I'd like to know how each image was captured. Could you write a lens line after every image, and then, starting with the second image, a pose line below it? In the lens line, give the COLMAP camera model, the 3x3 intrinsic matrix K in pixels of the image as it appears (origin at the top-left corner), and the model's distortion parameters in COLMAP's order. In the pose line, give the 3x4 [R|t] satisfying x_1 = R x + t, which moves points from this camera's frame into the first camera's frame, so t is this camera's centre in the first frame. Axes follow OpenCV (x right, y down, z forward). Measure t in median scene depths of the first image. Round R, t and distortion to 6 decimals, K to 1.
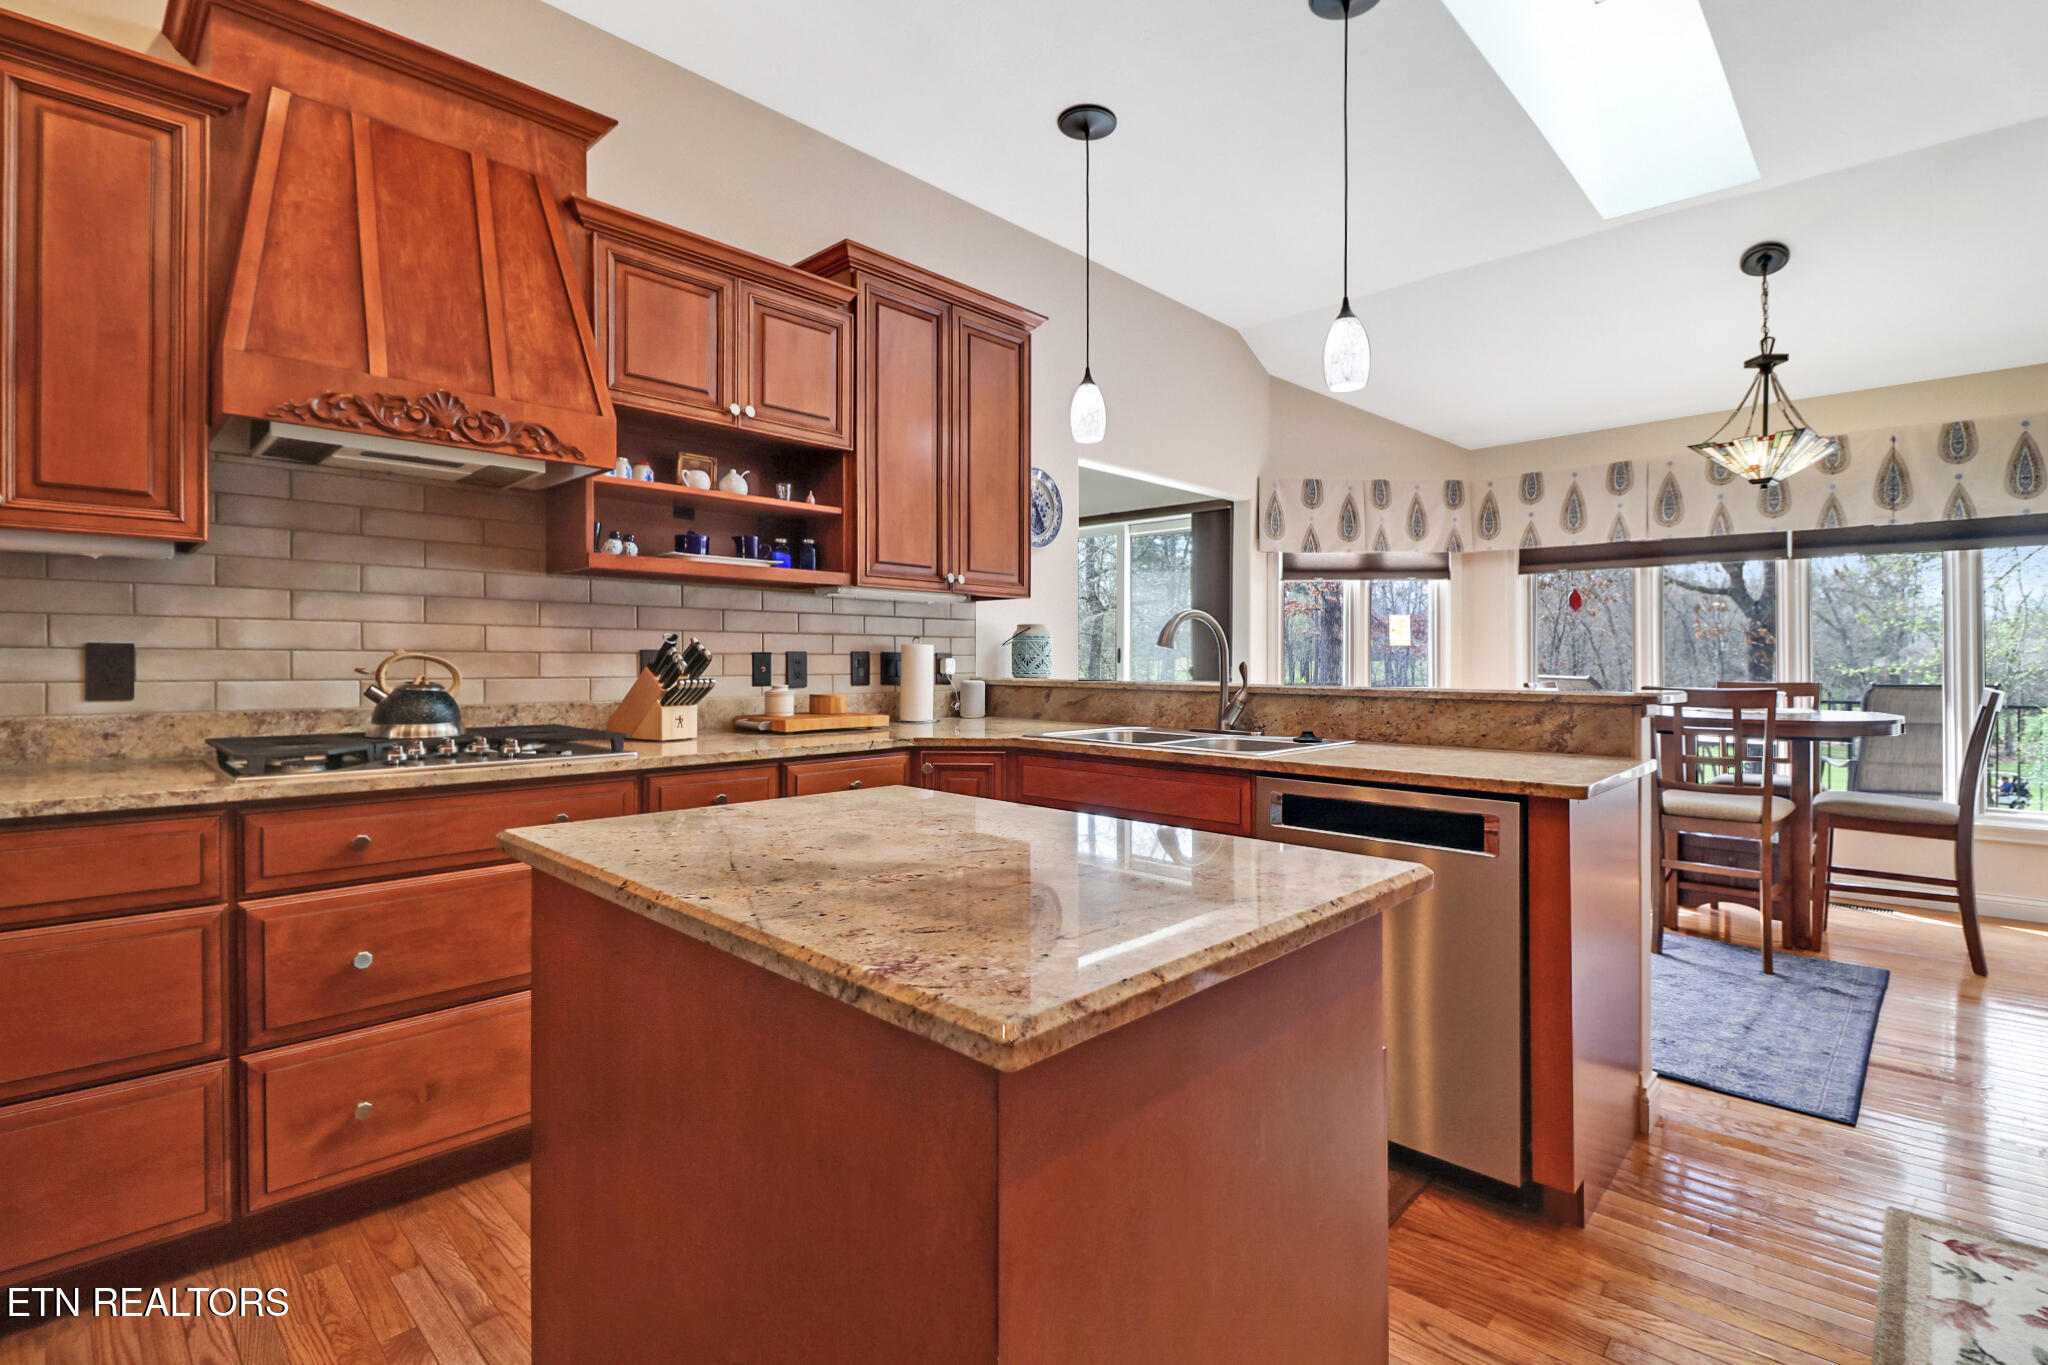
lens RADIAL K [[942.9, 0, 1052.8], [0, 942.9, 666.8], [0, 0, 1]] dist [0.001957, -0.012787]
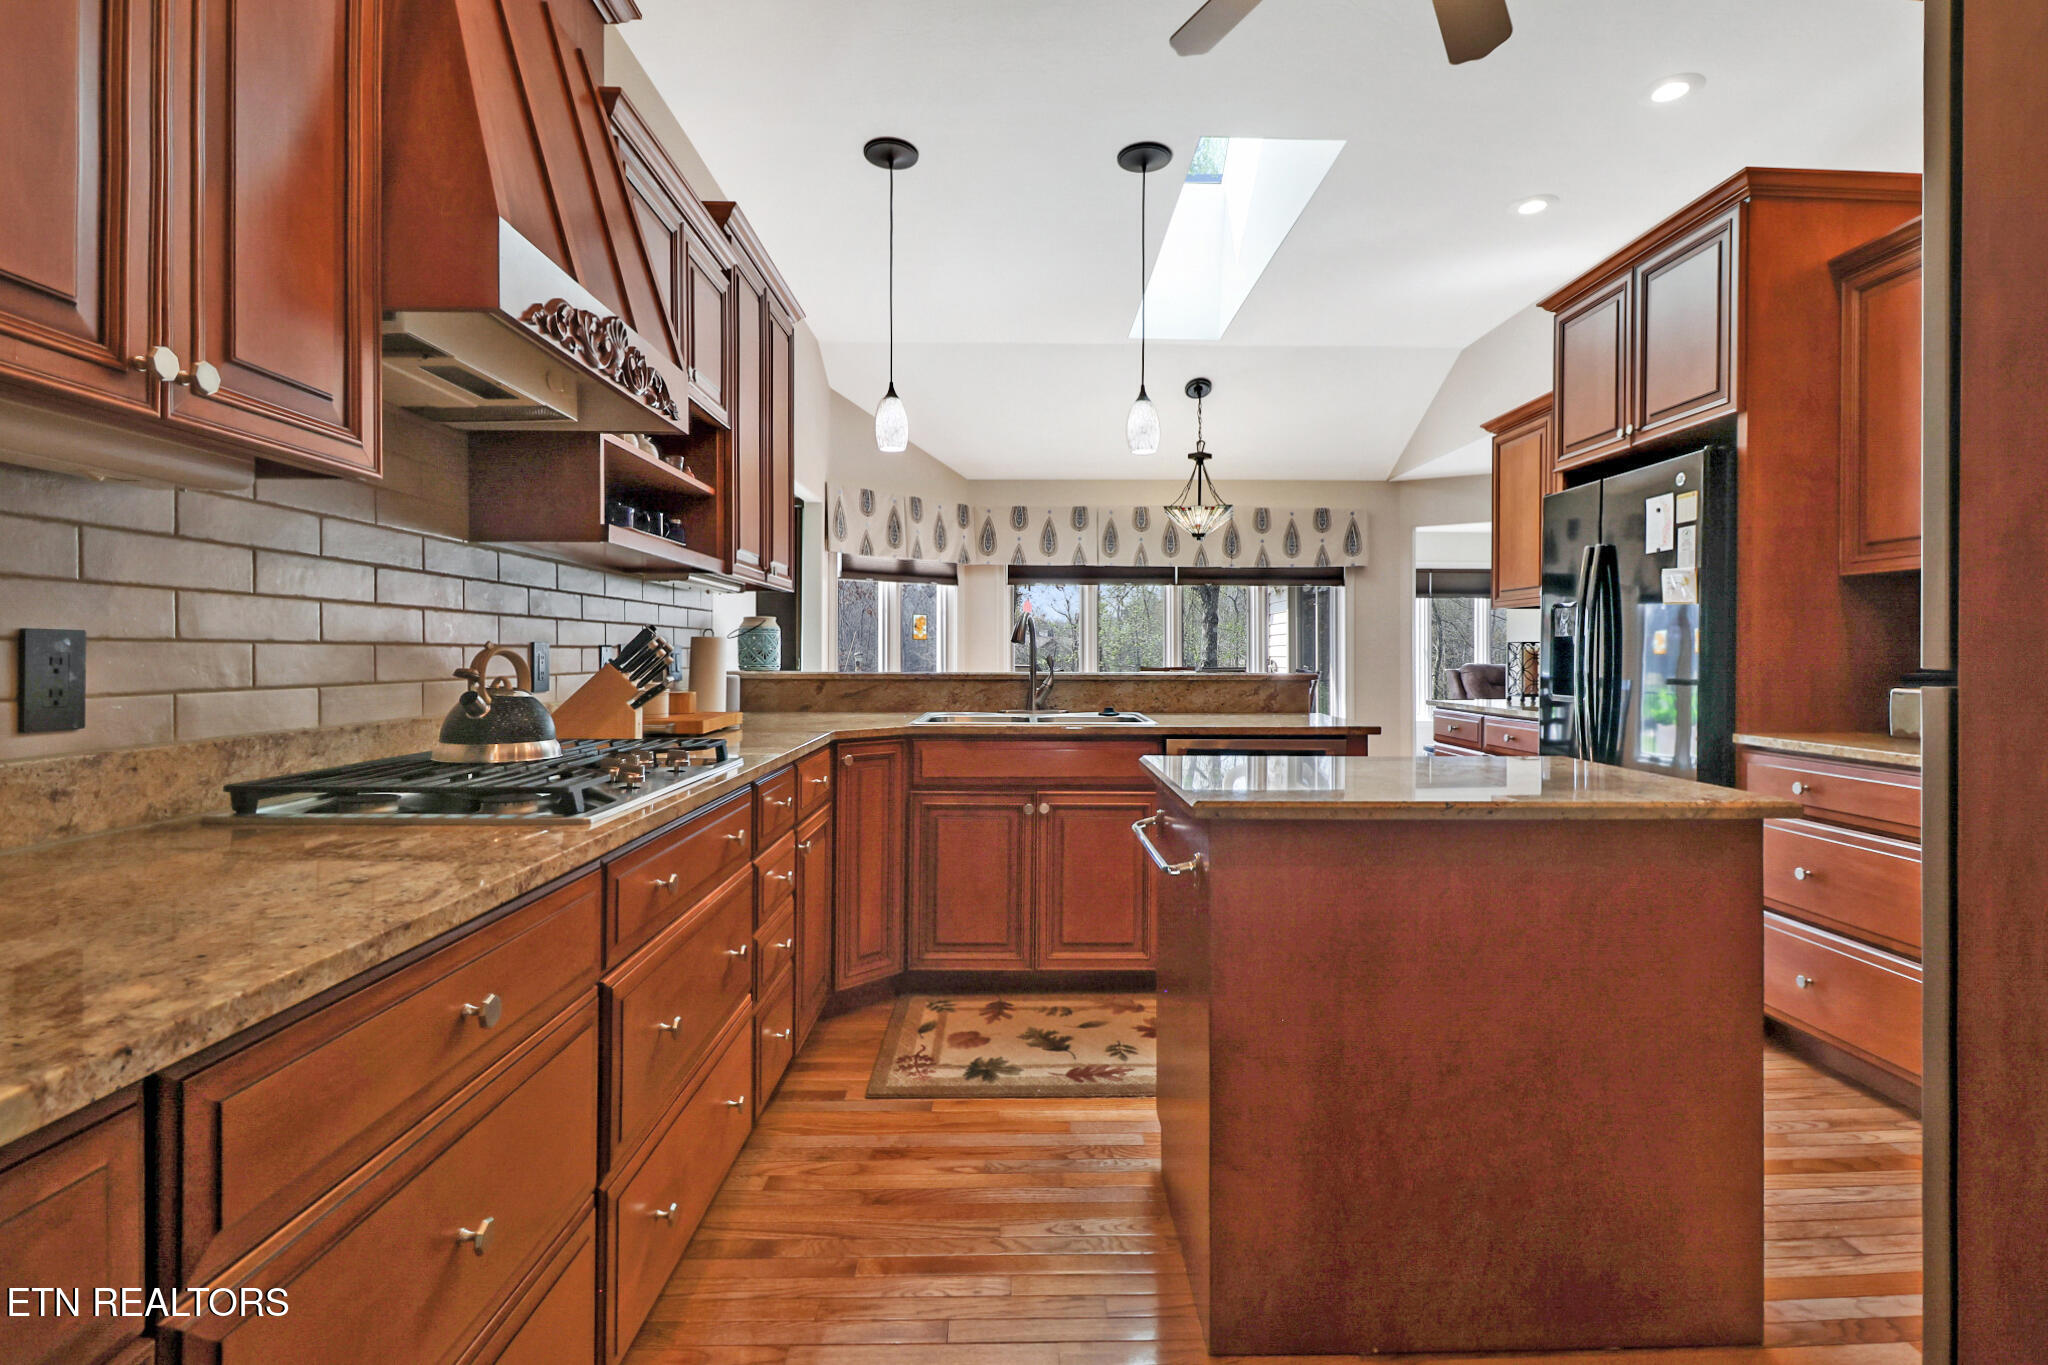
lens RADIAL K [[921.4, 0, 1050.1], [0, 921.4, 677.4], [0, 0, 1]] dist [0.000129, -0.000211]
pose [[0.717956, -0.019822, 0.695807, -0.404568], [0.004210, 0.999700, 0.024135, -0.003218], [-0.696076, -0.014399, 0.717824, 0.077726]]
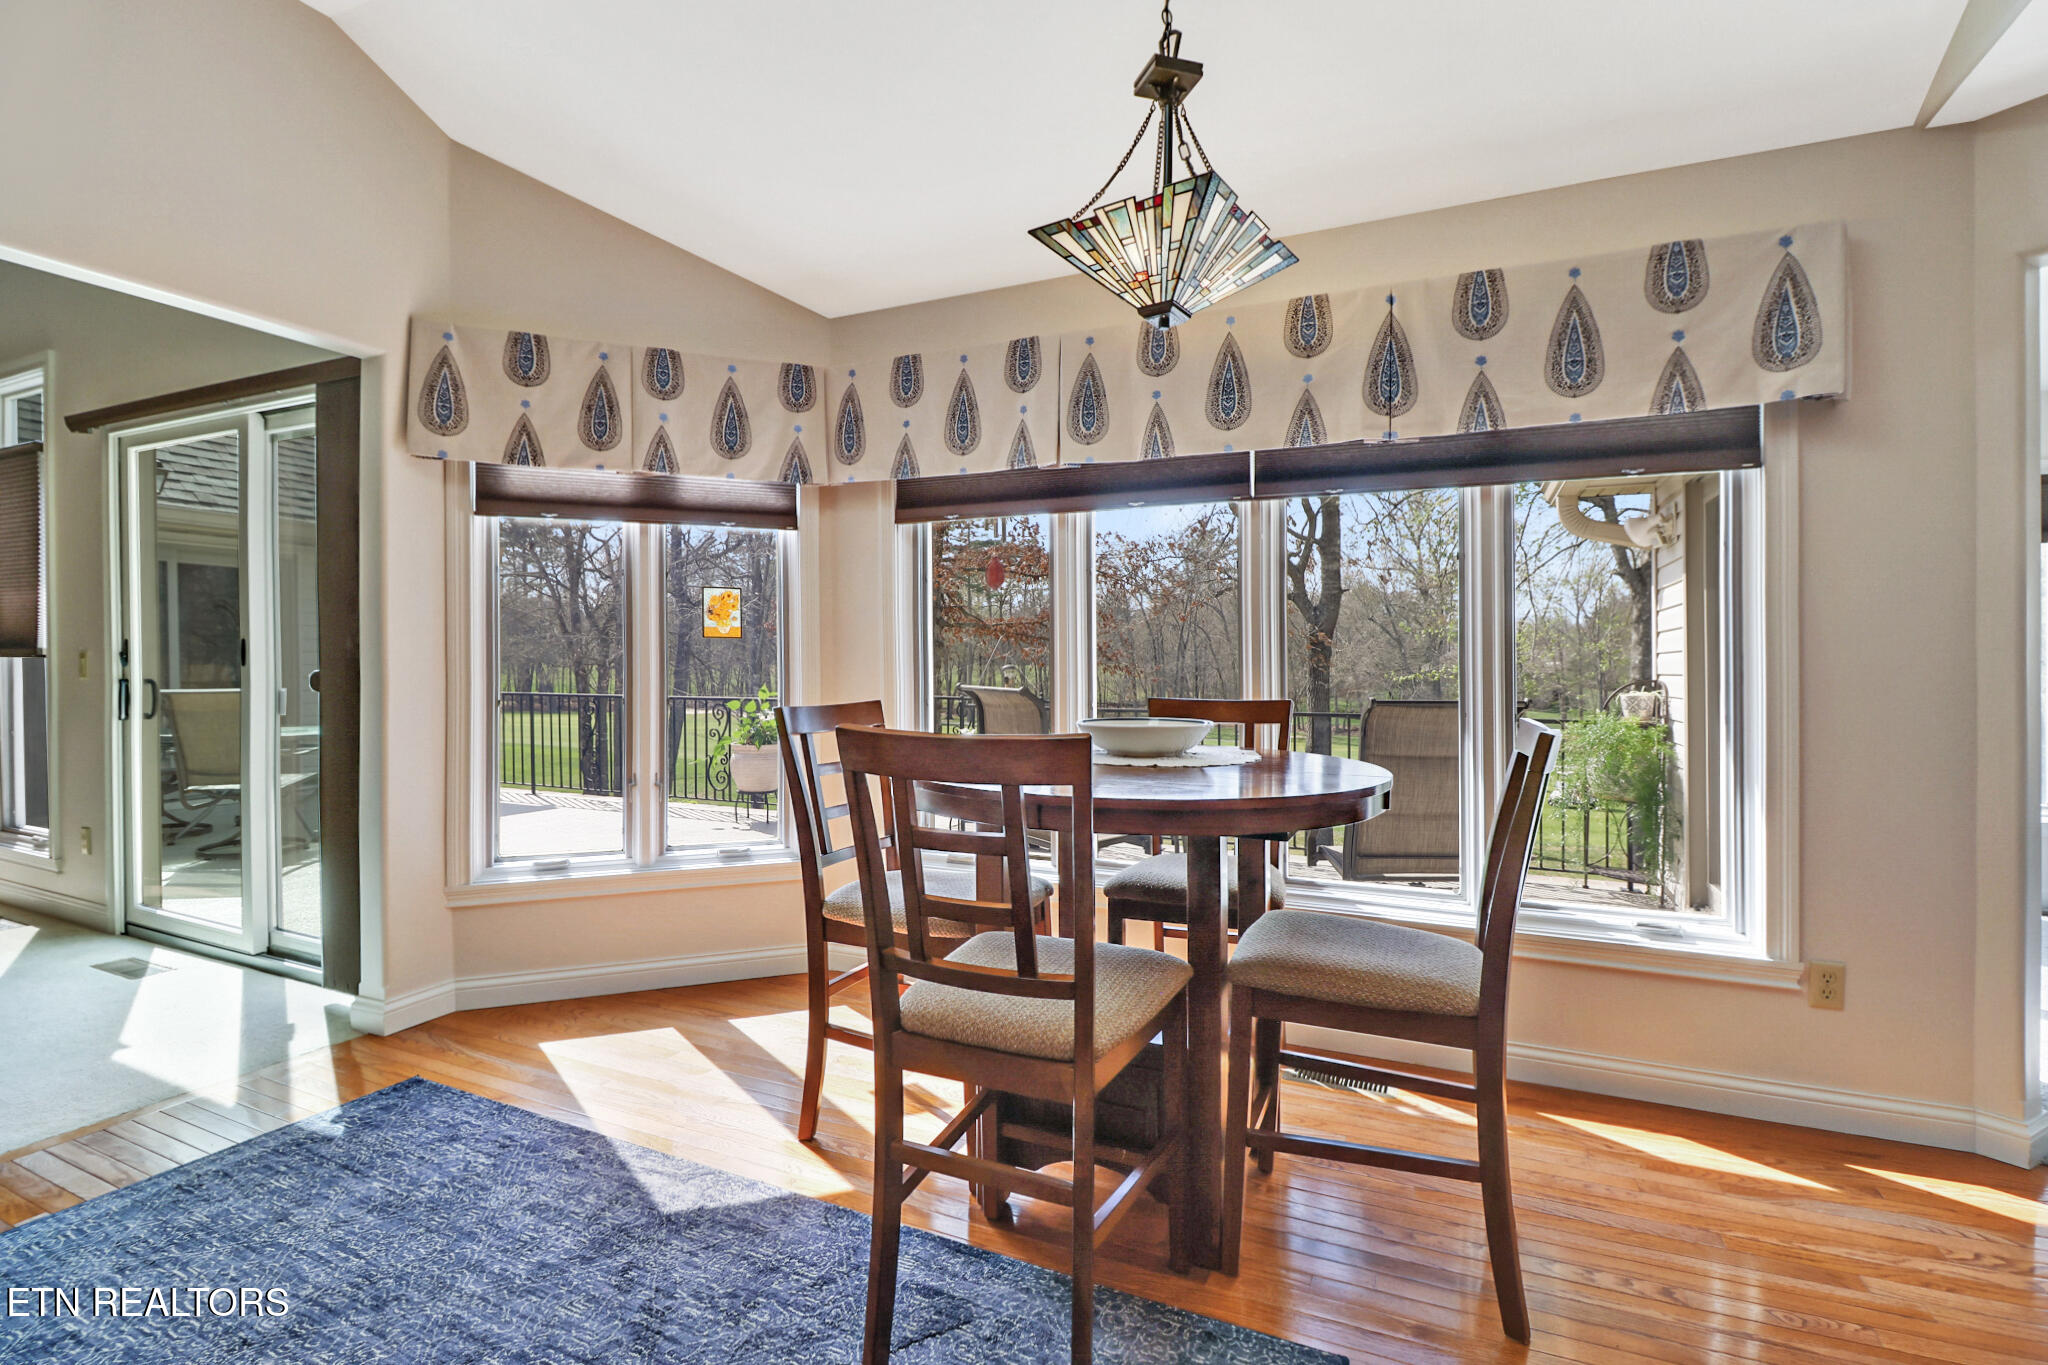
lens RADIAL K [[989.2, 0, 968.5], [0, 989.2, 665.3], [0, 0, 1]] dist [-0.001914, -0.012610]
pose [[0.957717, 0.005263, 0.287664, 0.430165], [-0.004303, 0.999983, -0.003971, -0.002488], [-0.287680, 0.002565, 0.957723, 0.442482]]
